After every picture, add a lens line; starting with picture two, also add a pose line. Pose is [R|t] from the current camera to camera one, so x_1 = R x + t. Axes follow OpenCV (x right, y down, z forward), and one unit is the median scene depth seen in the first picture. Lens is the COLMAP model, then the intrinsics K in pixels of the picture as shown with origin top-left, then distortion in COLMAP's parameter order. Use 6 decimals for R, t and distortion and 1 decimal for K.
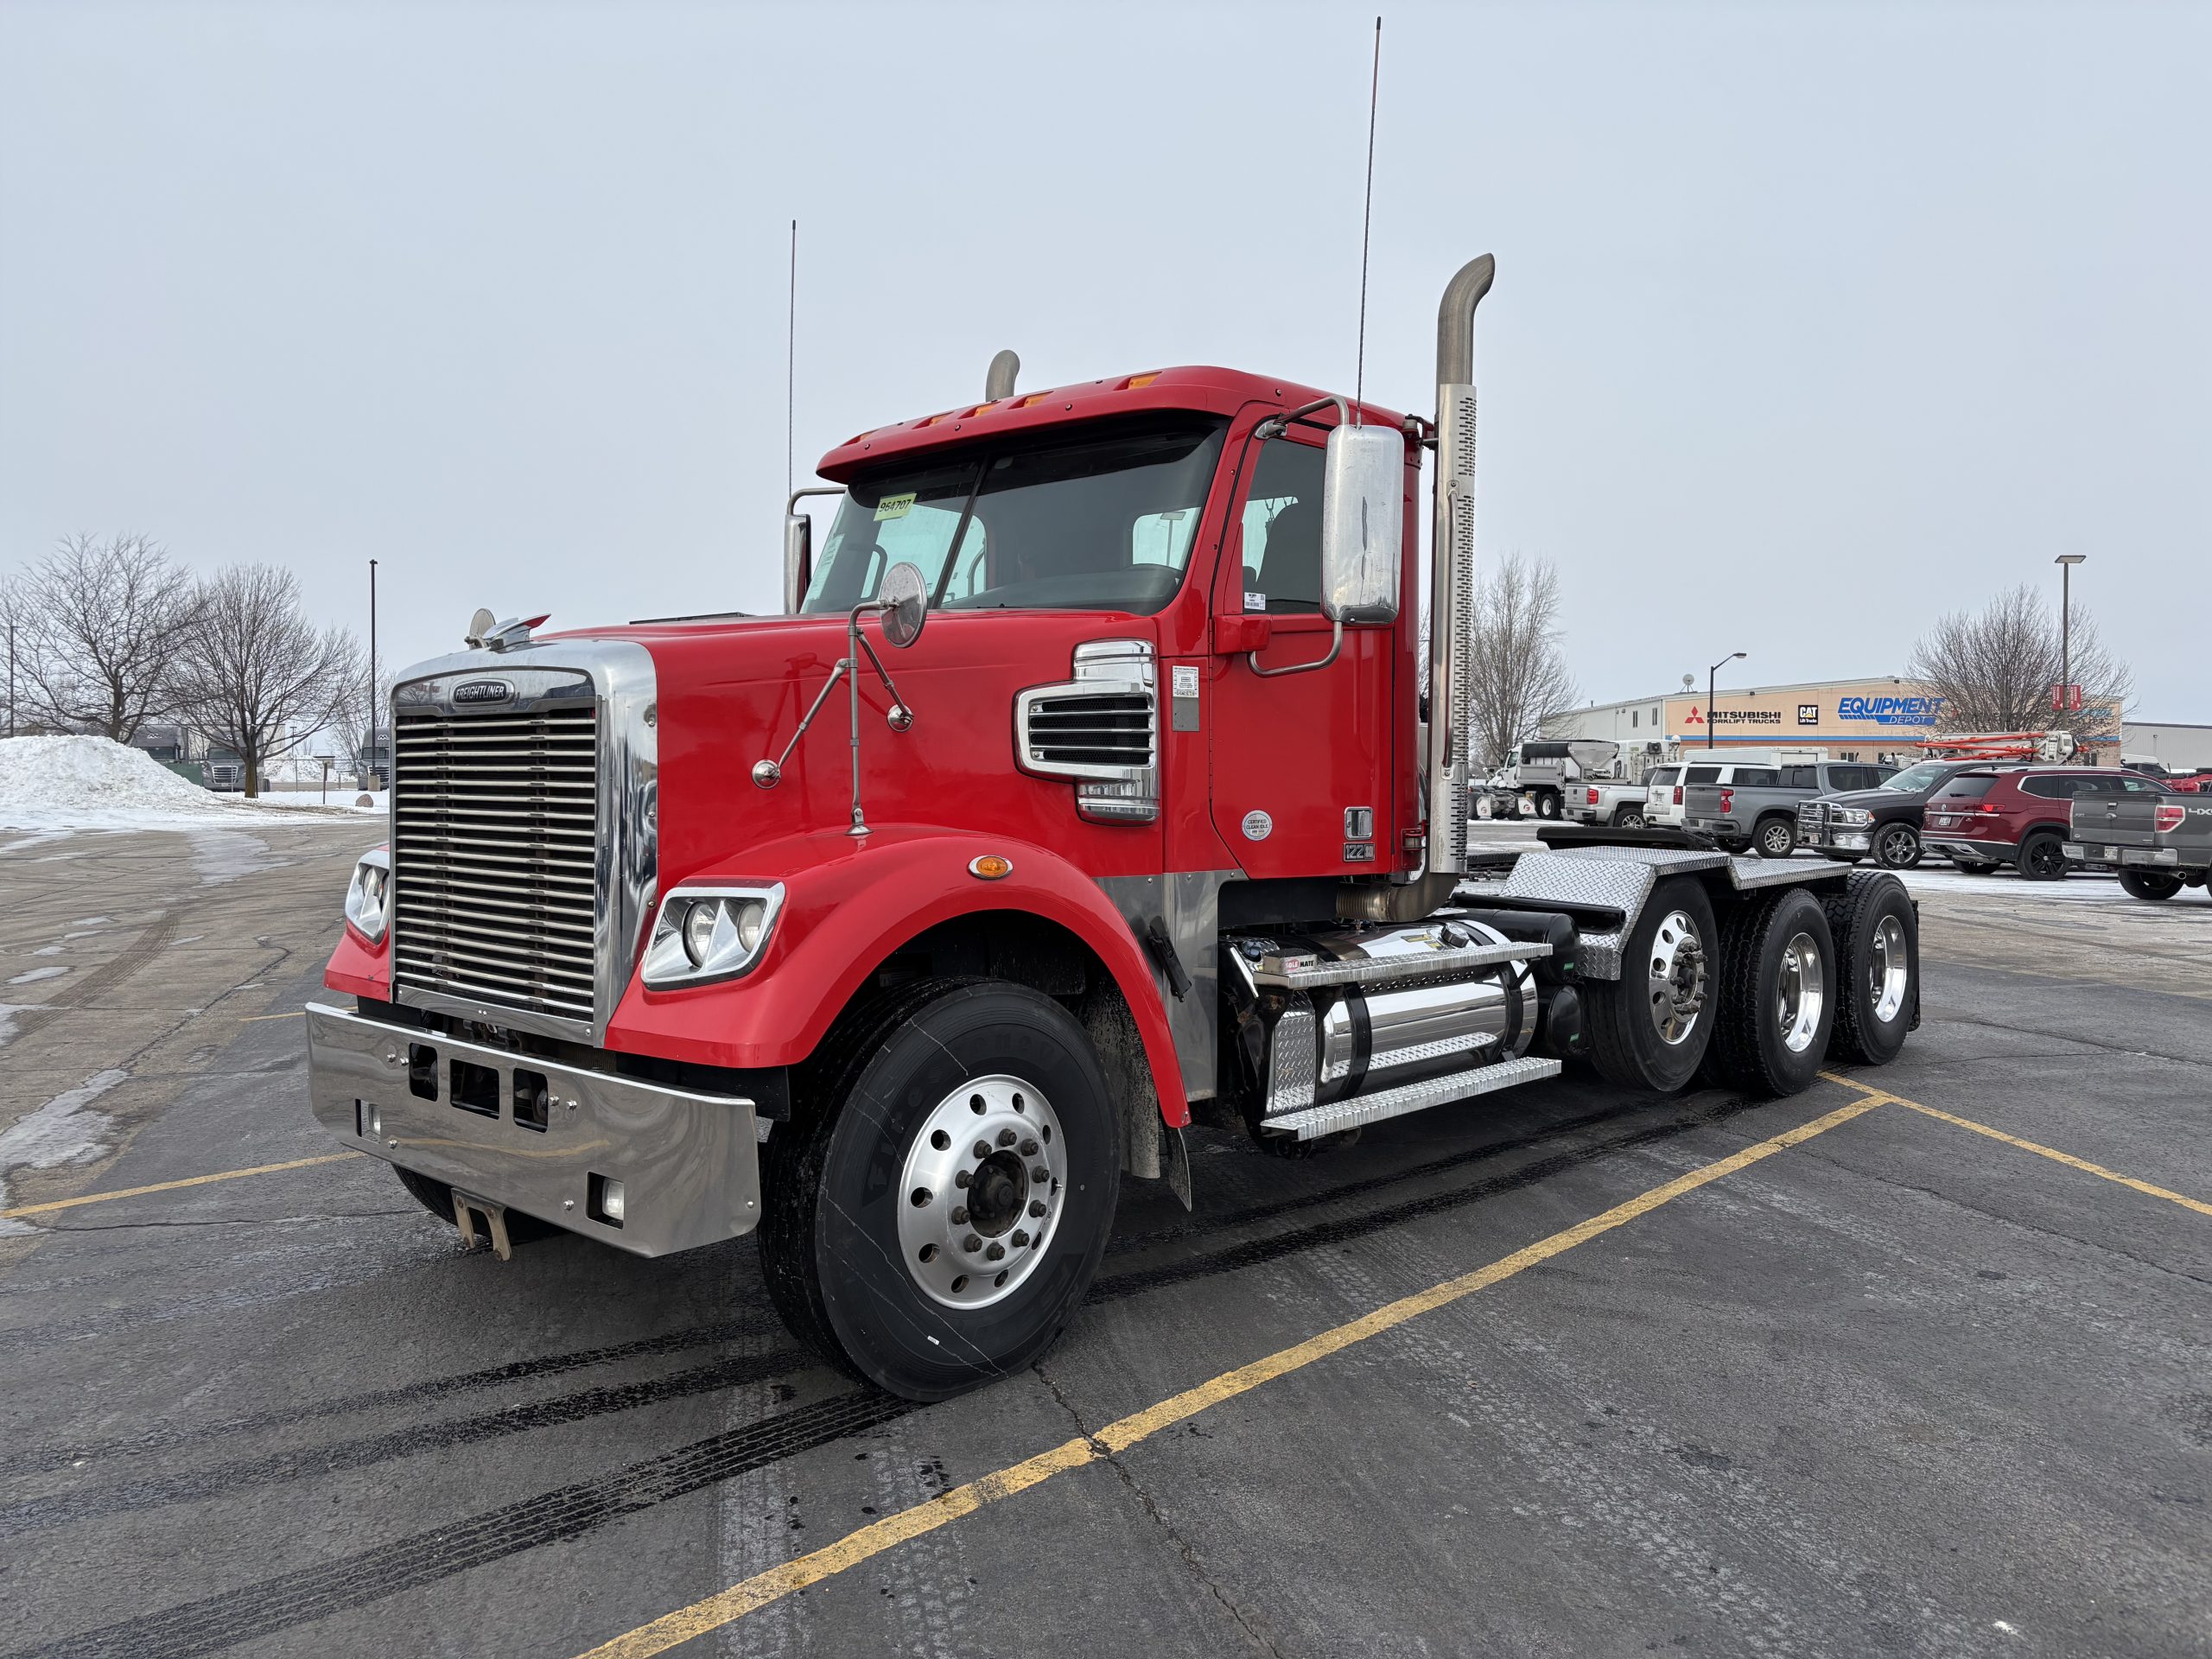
lens RADIAL K [[1737.6, 0, 1113.6], [0, 1737.6, 823.6], [0, 0, 1]] dist [0.034469, -0.022666]
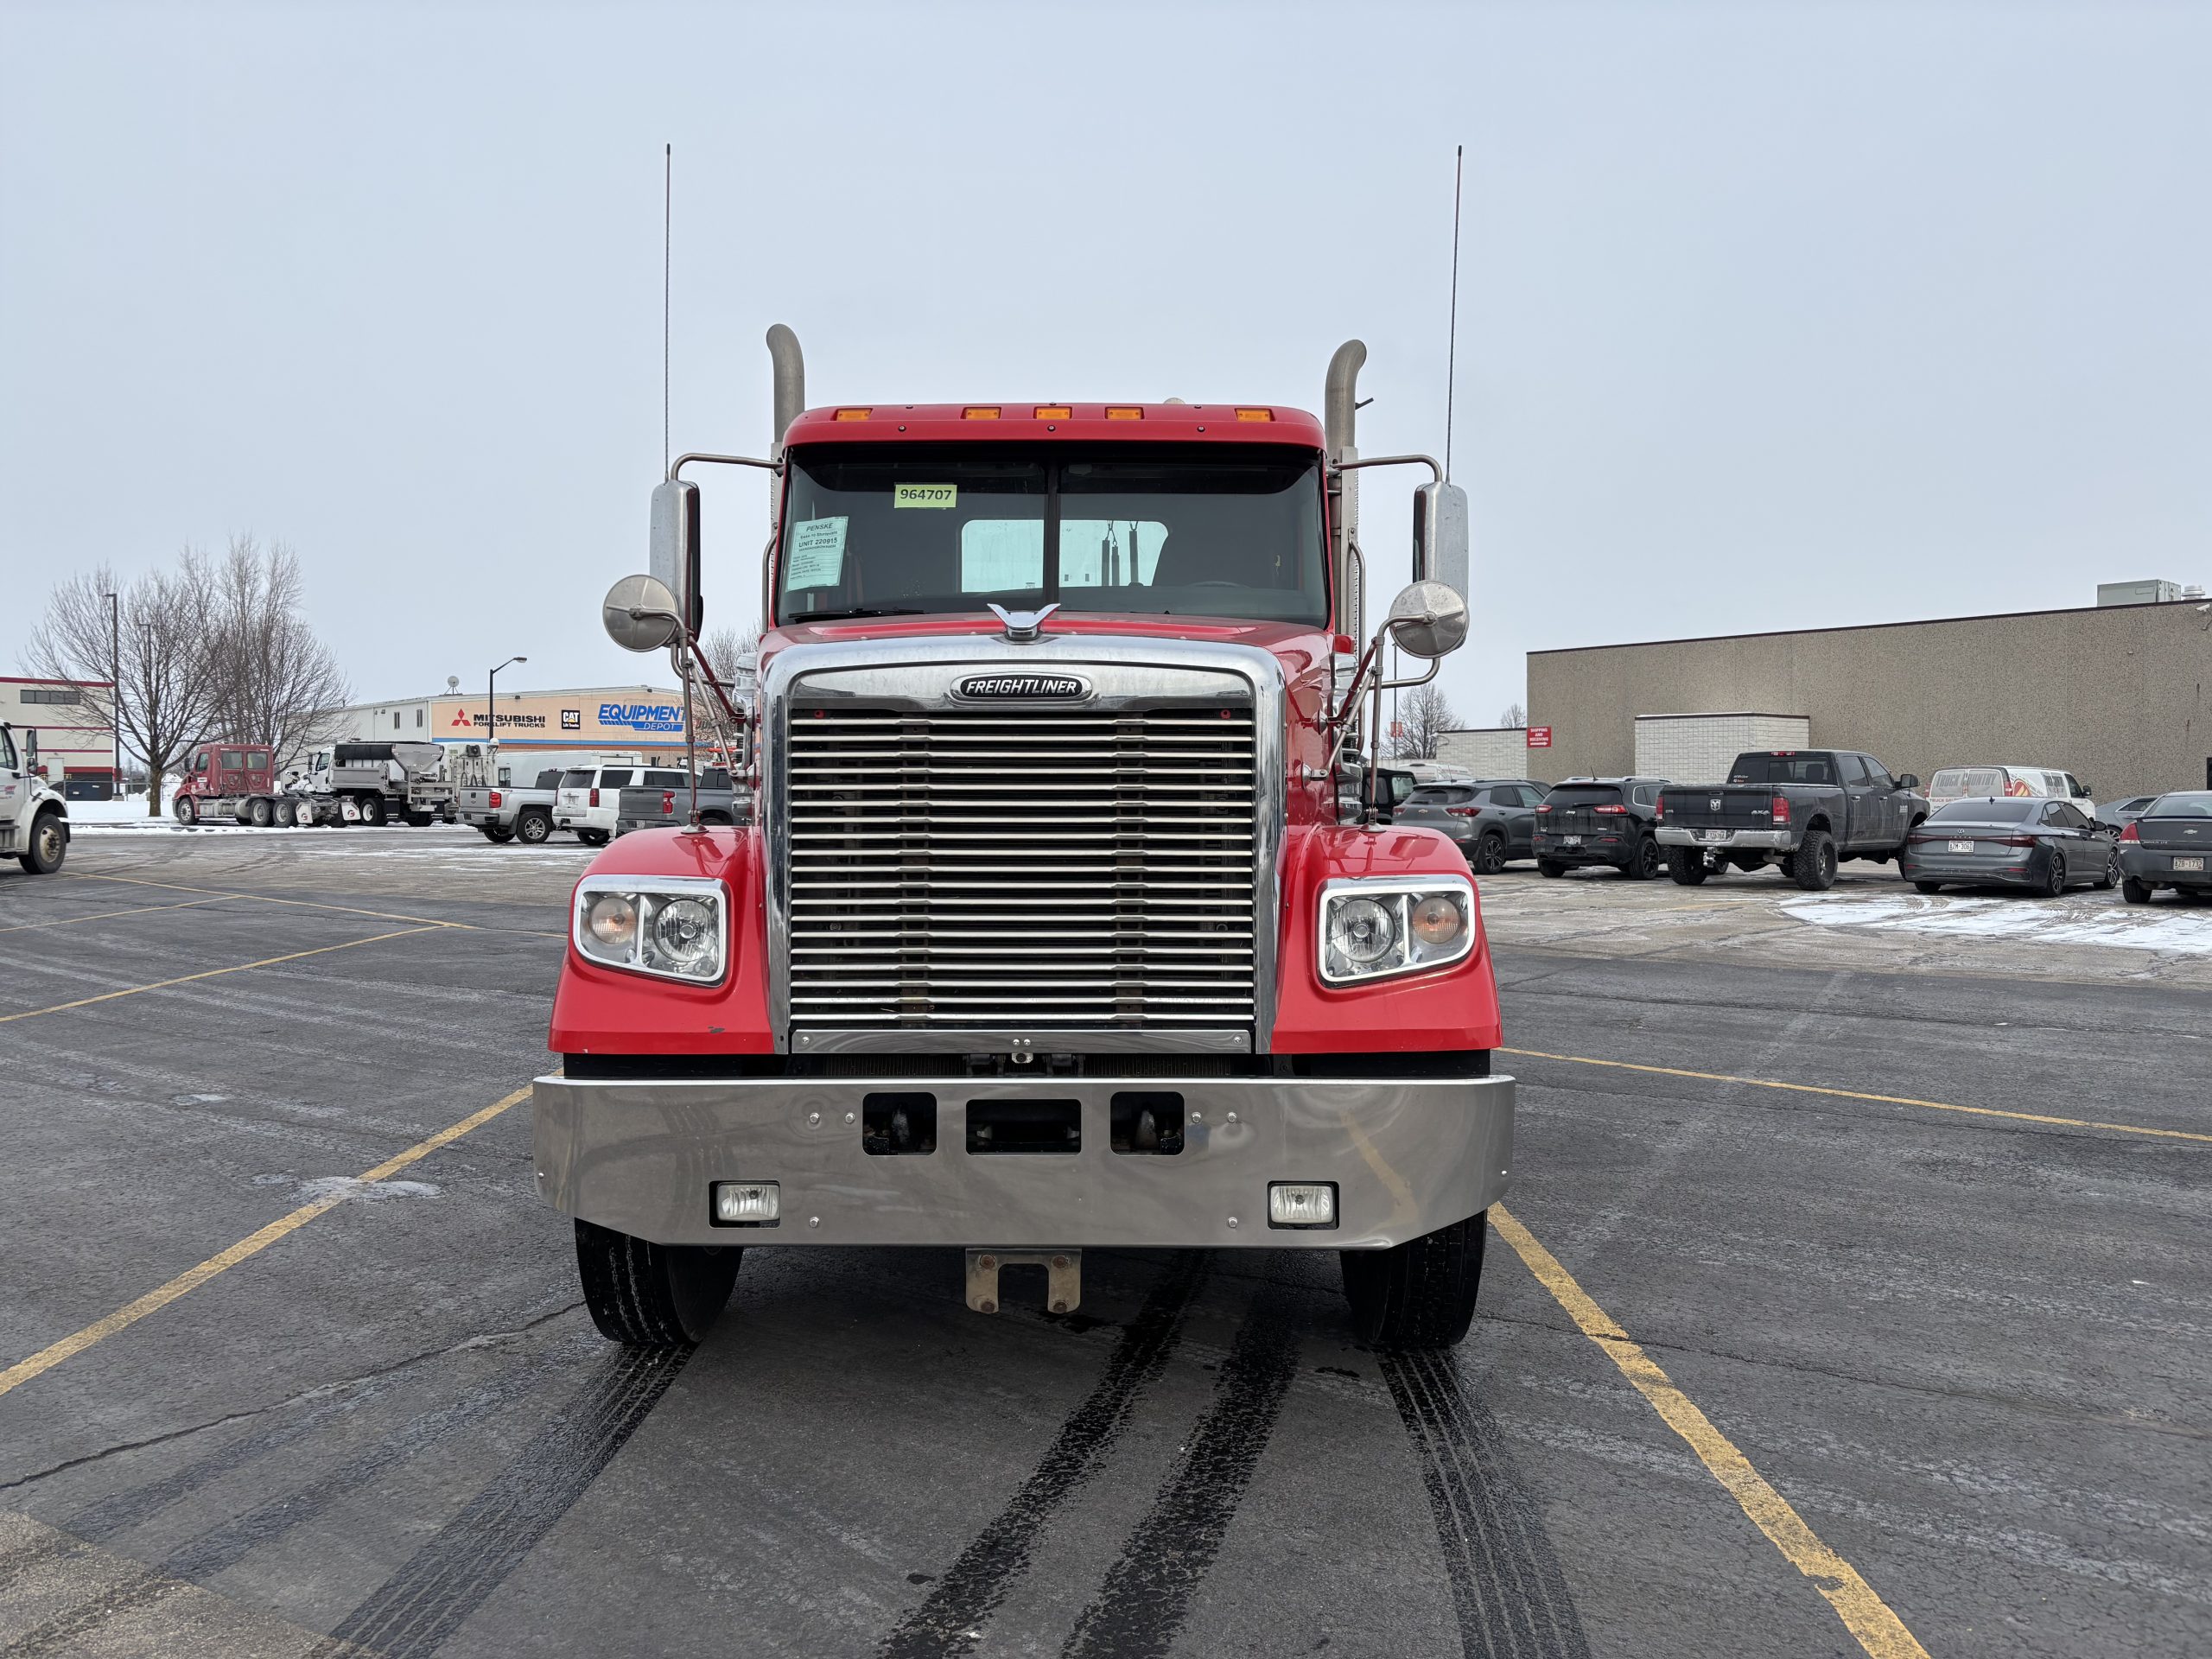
lens RADIAL K [[1737.6, 0, 1102.3], [0, 1737.6, 833.9], [0, 0, 1]] dist [0.034469, -0.022666]
pose [[0.726282, -0.025503, 0.686923, -0.667343], [0.022654, 0.999657, 0.013161, -0.007365], [-0.687023, 0.006003, 0.726611, 0.228455]]
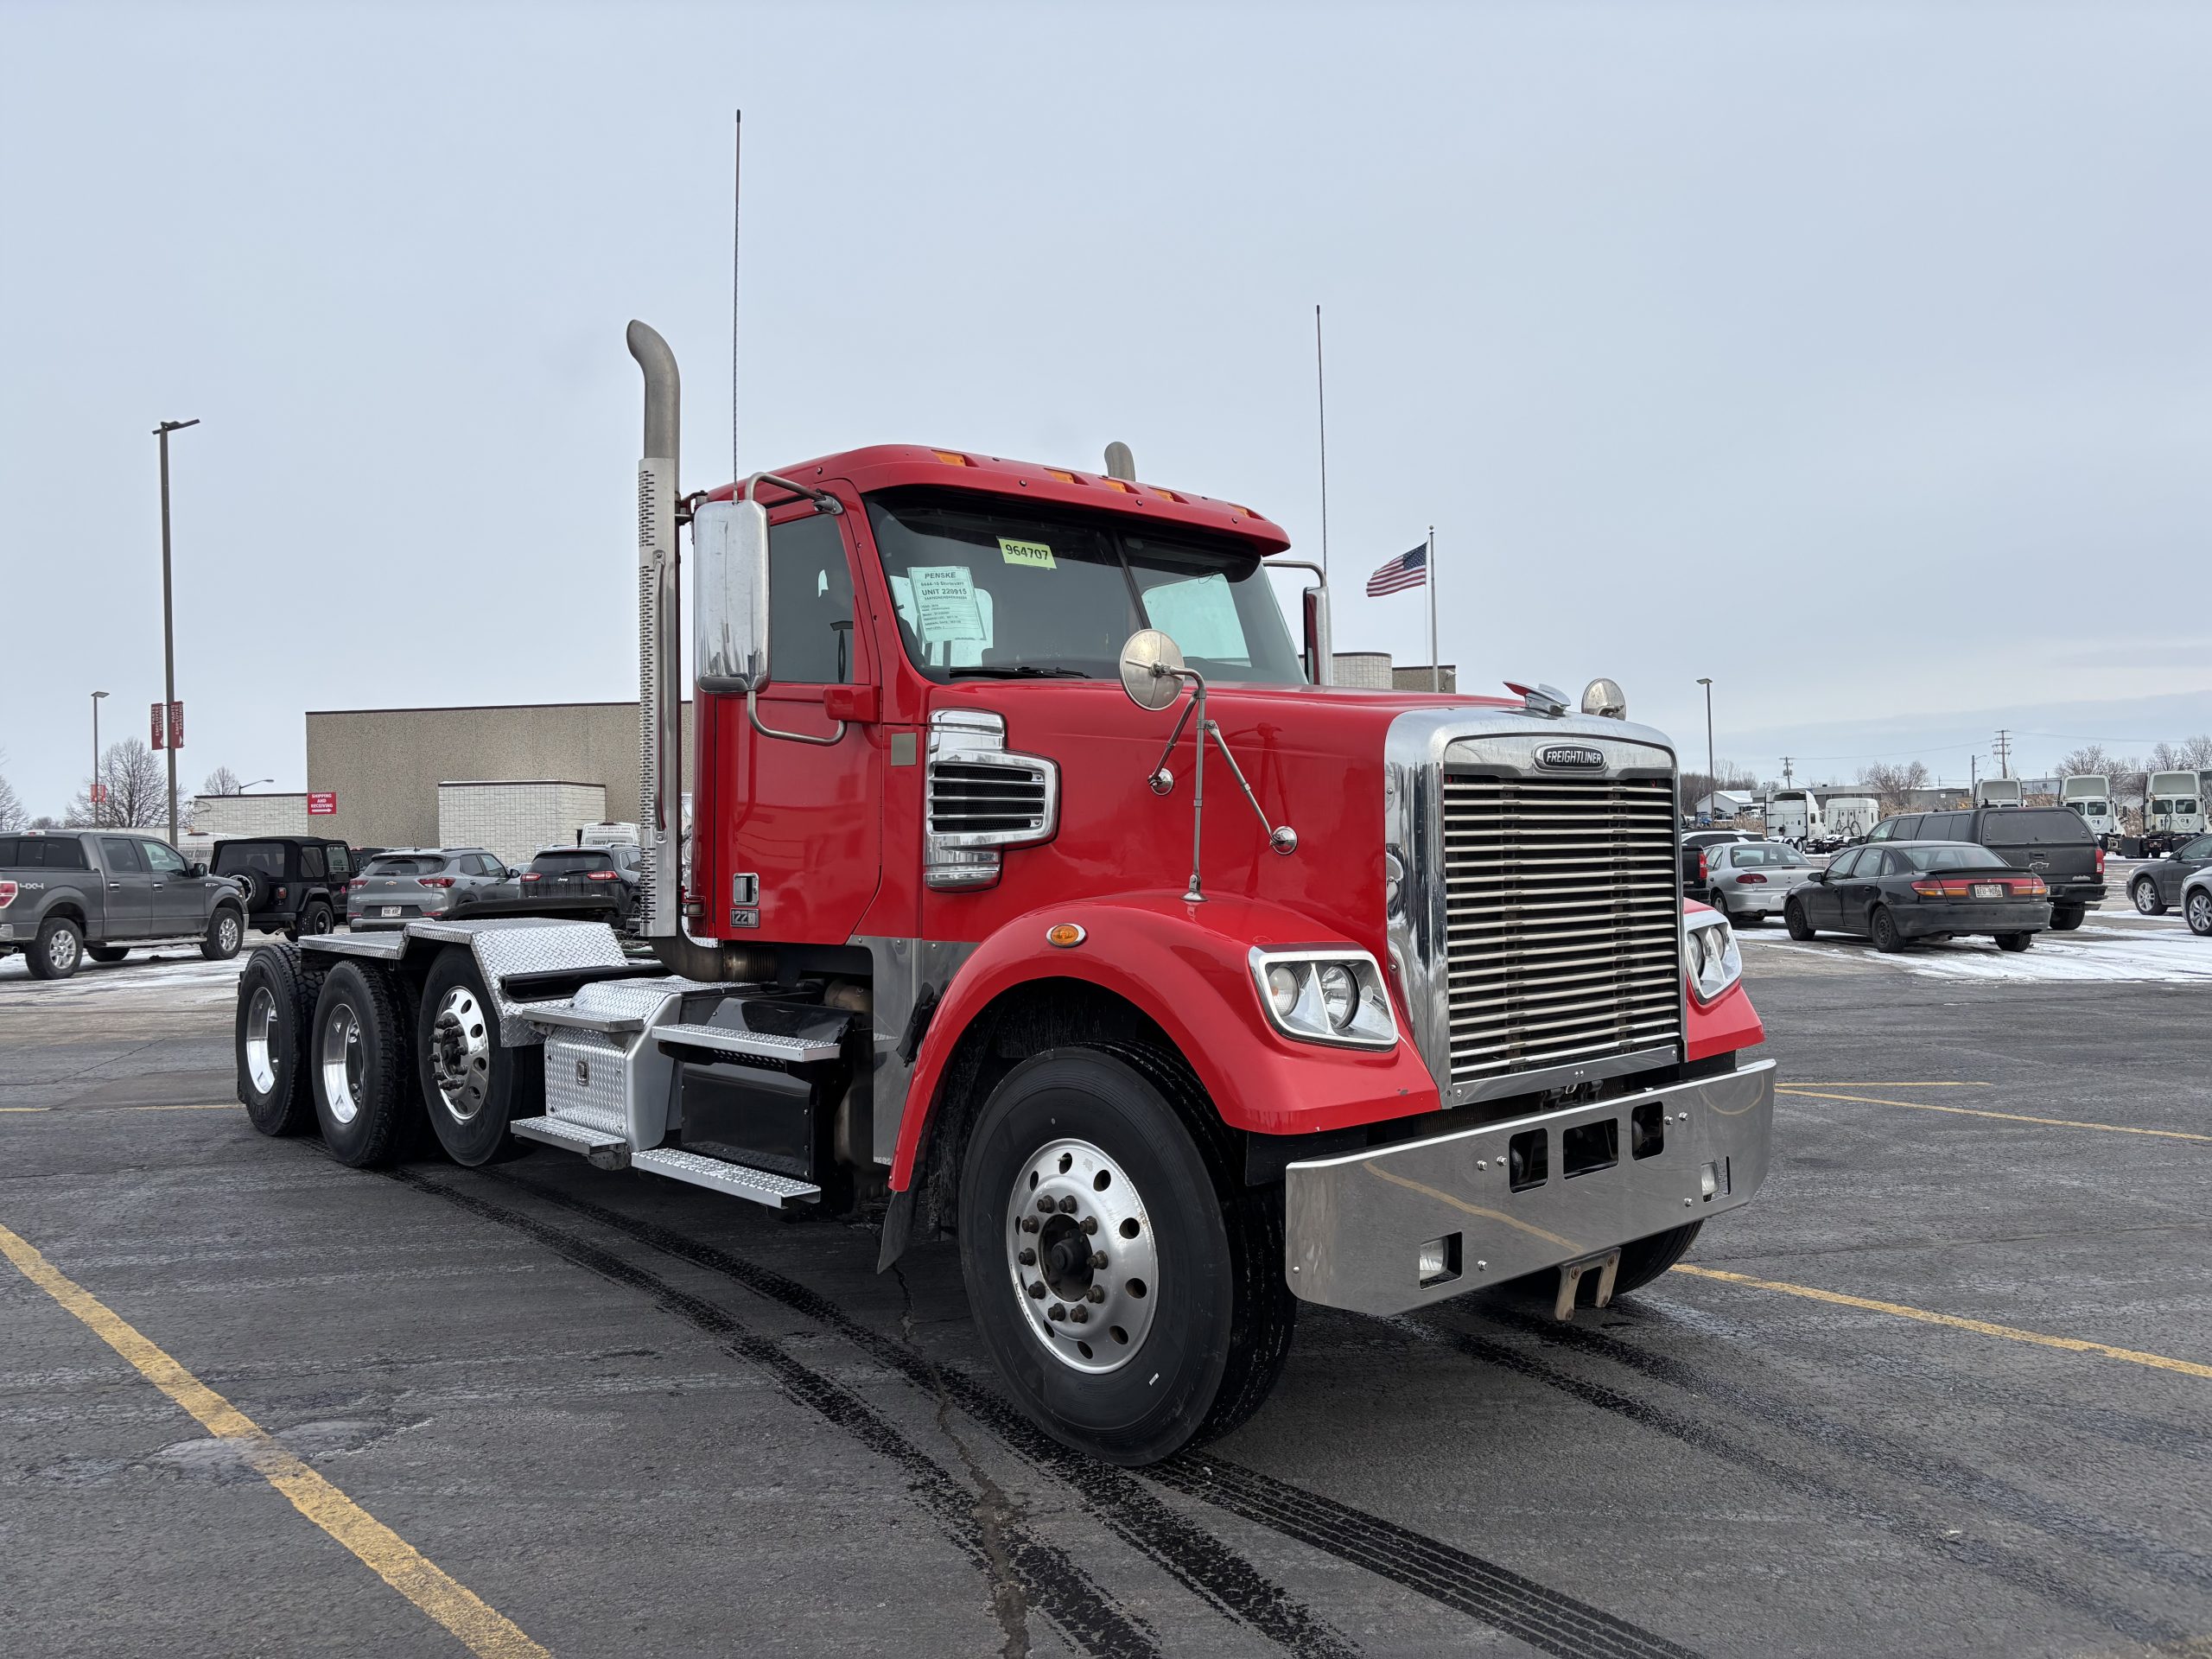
lens RADIAL K [[1737.6, 0, 1087.4], [0, 1737.6, 830.8], [0, 0, 1]] dist [0.034469, -0.022666]
pose [[0.048261, -0.000807, 0.998834, -0.979757], [0.042245, 0.999107, -0.001233, -0.030650], [-0.997941, 0.042256, 0.048252, 0.870871]]
